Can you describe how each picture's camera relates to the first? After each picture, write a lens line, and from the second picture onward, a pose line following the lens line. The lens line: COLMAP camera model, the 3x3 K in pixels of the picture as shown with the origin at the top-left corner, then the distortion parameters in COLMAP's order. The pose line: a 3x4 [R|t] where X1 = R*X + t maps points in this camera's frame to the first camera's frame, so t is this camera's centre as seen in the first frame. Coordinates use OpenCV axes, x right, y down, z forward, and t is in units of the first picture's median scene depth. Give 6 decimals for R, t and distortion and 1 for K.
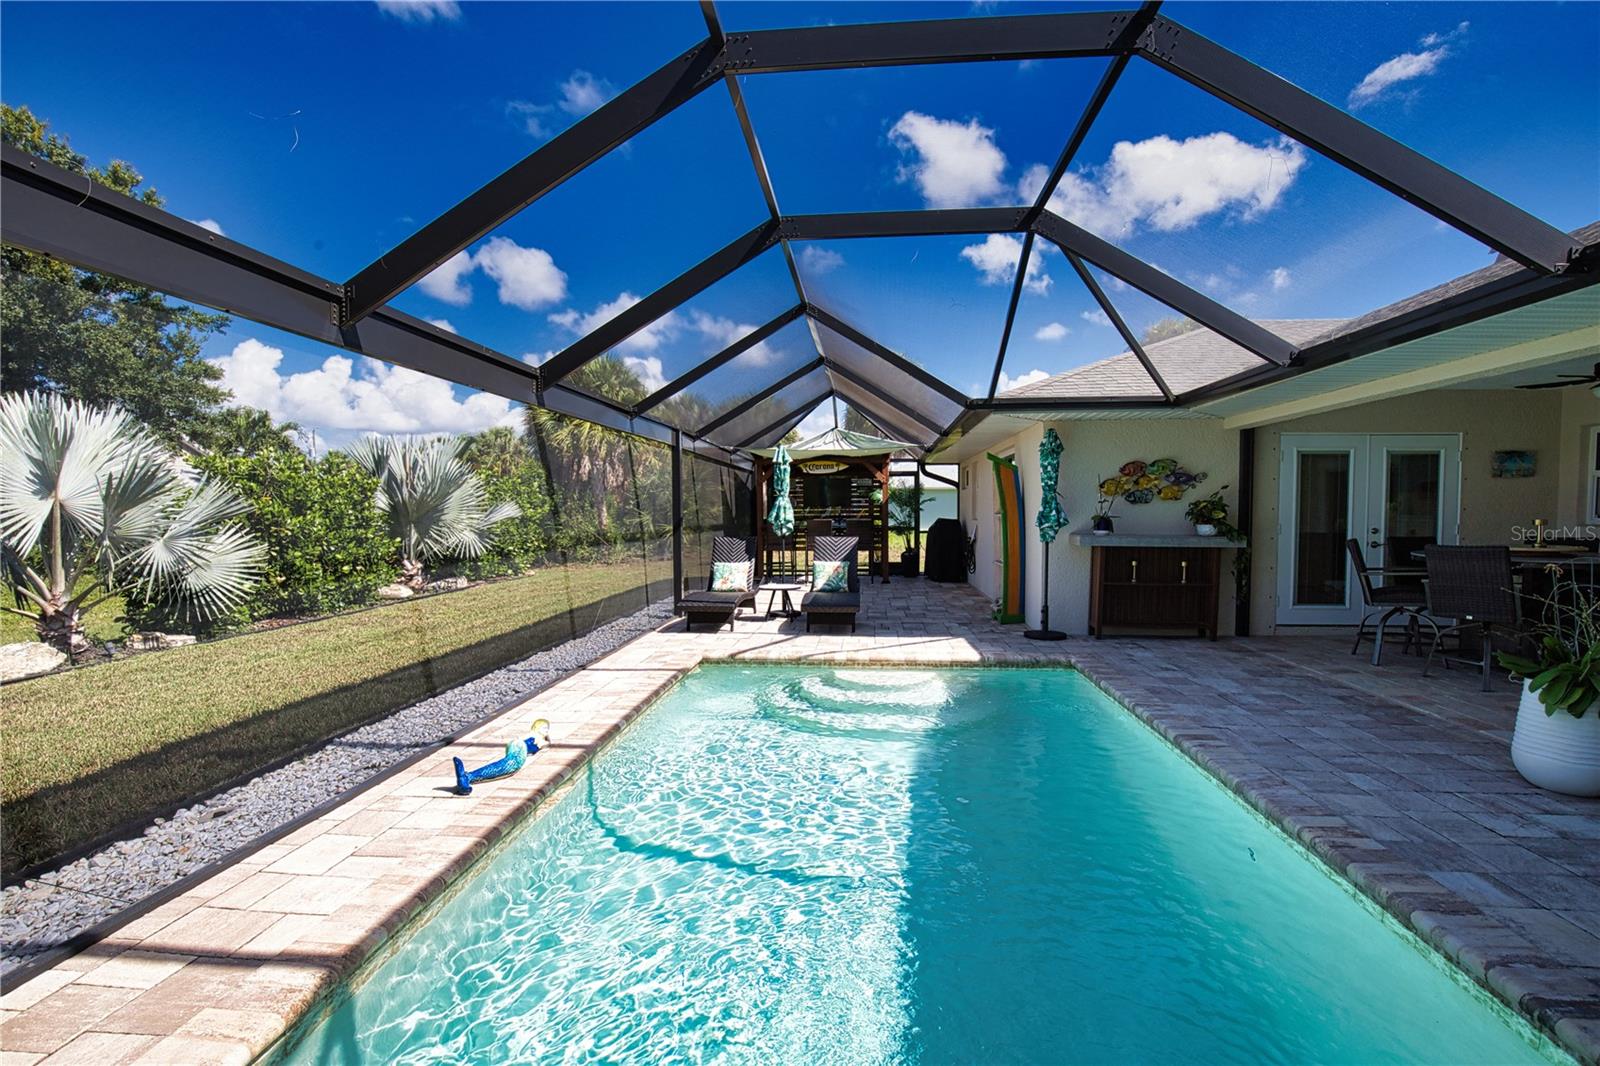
lens RADIAL K [[730.5, 0, 812.2], [0, 730.5, 542.2], [0, 0, 1]] dist [-0.036458, 0.007338]
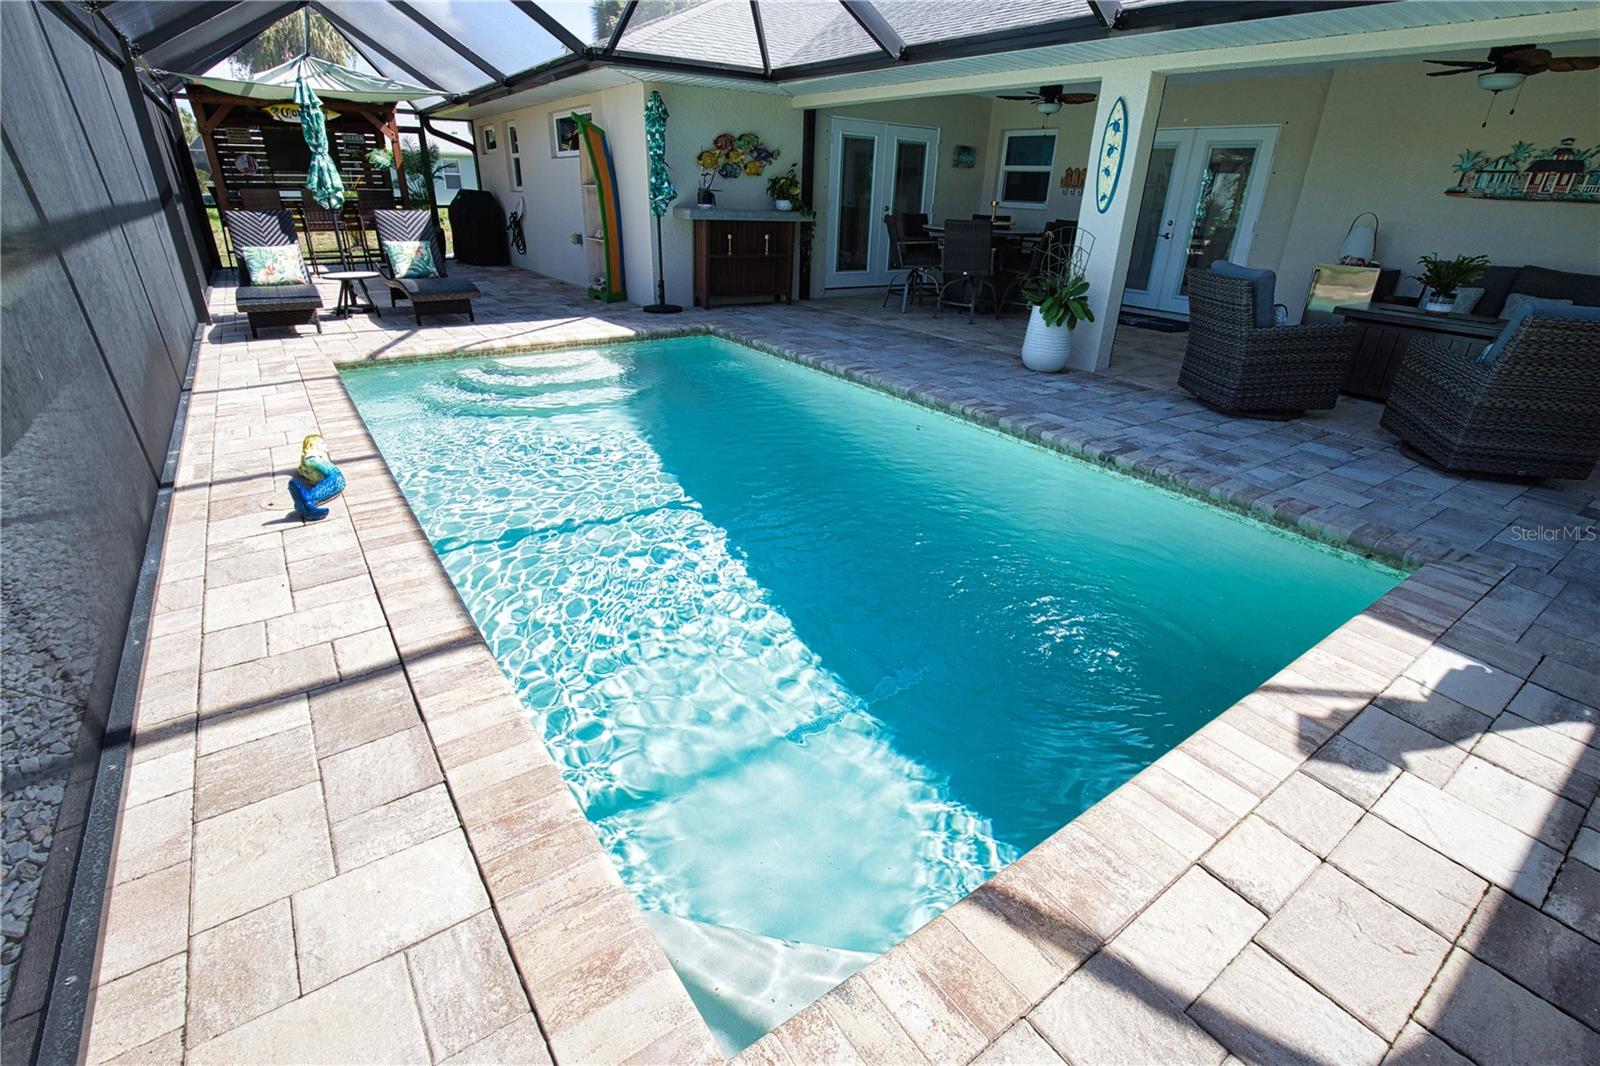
lens RADIAL K [[730.5, 0, 806.2], [0, 730.5, 543.8], [0, 0, 1]] dist [-0.036458, 0.007338]
pose [[0.763655, -0.257897, 0.591878, -0.251764], [-0.004922, 0.914401, 0.404780, 0.008795], [-0.645606, -0.312026, 0.697017, -0.001512]]
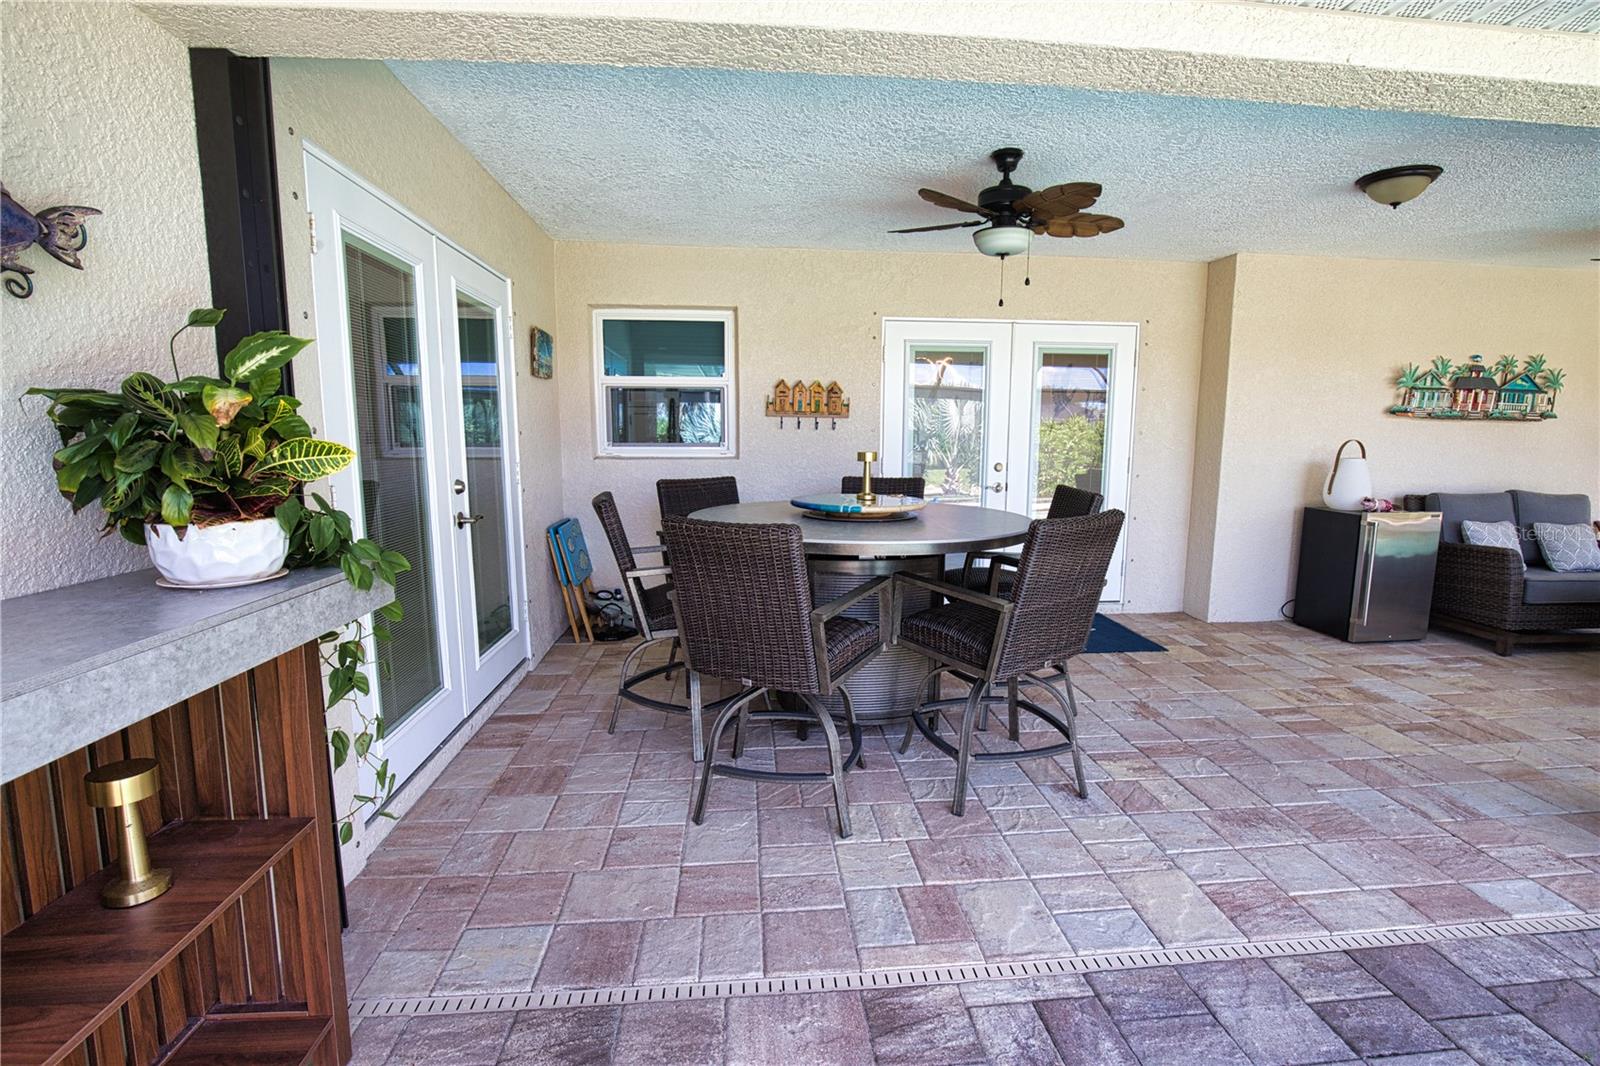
lens RADIAL K [[730.5, 0, 808.3], [0, 730.5, 527.6], [0, 0, 1]] dist [-0.036458, 0.007338]
pose [[-0.178489, -0.121465, 0.976416, 0.354441], [0.040052, 0.990632, 0.130555, -0.038528], [-0.983126, 0.062410, -0.171952, 0.890371]]
